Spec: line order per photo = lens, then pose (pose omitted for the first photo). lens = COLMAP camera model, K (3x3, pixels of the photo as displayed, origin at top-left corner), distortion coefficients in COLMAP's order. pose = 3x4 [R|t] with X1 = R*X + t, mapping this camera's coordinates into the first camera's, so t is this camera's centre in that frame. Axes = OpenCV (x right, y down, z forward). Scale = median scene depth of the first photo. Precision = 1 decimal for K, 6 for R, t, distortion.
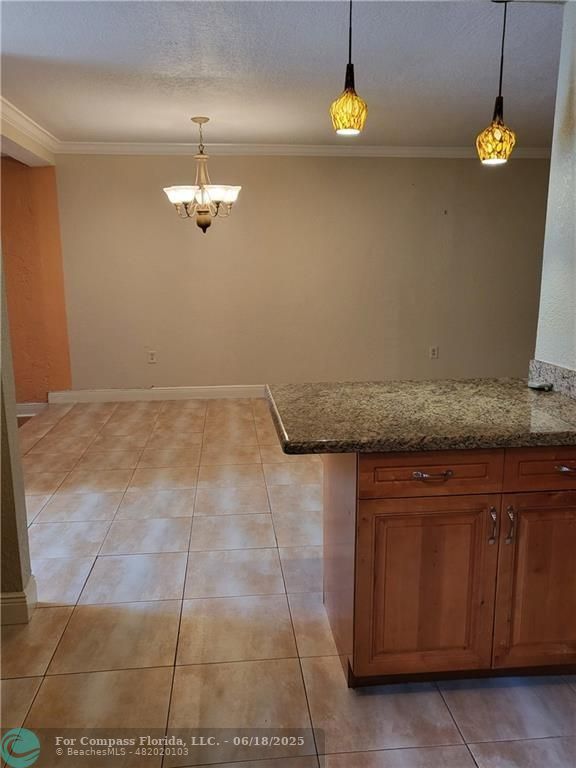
lens RADIAL K [[624.2, 0, 288.0], [0, 624.2, 384.0], [0, 0, 1]] dist [0.049704, 0.007615]
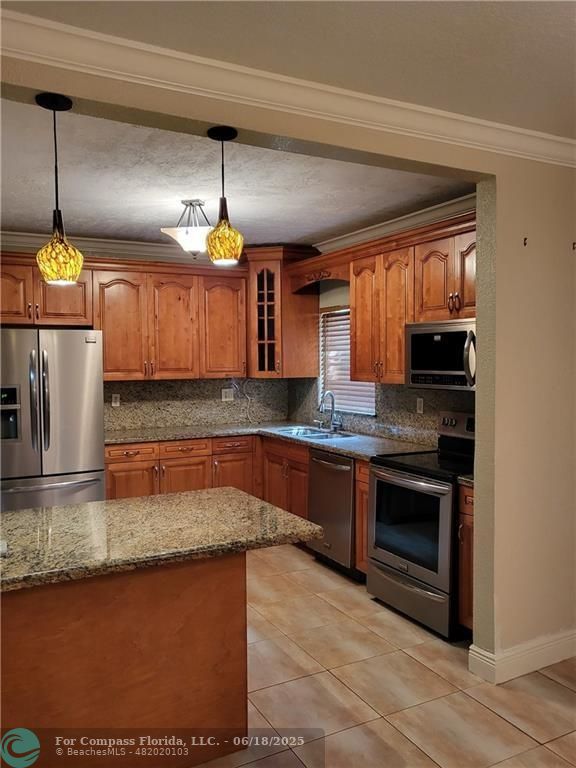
lens RADIAL K [[627.4, 0, 288.0], [0, 627.4, 384.0], [0, 0, 1]] dist [0.001993, -0.002800]
pose [[-0.927450, 0.029601, -0.372773, 0.251554], [-0.056162, 0.974529, 0.217114, -0.291276], [0.369705, 0.222298, -0.902165, 1.316924]]
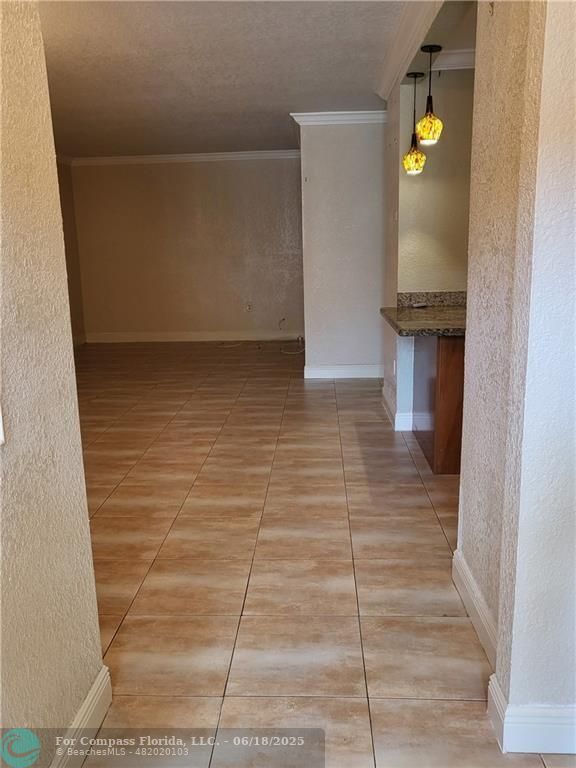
lens RADIAL K [[624.2, 0, 288.0], [0, 624.2, 384.0], [0, 0, 1]] dist [0.049704, 0.007615]
pose [[0.149345, -0.215437, 0.965030, -0.992313], [0.211634, 0.960323, 0.181634, -0.132755], [-0.965871, 0.177107, 0.189013, 0.765777]]
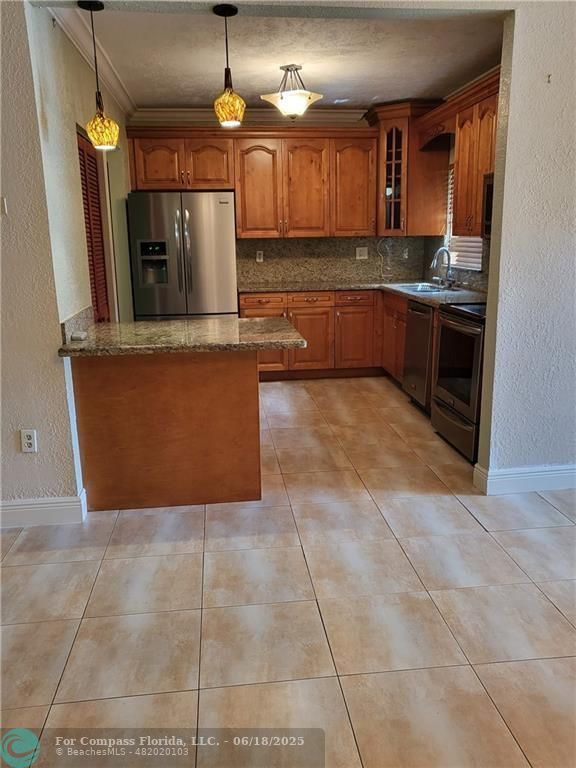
lens RADIAL K [[637.3, 0, 288.0], [0, 637.3, 384.0], [0, 0, 1]] dist [-0.035684, 0.105746]
pose [[-0.999698, 0.024328, -0.003565, 0.000595], [0.020765, 0.912973, 0.407492, -0.295512], [0.013169, 0.407294, -0.913202, 1.570248]]
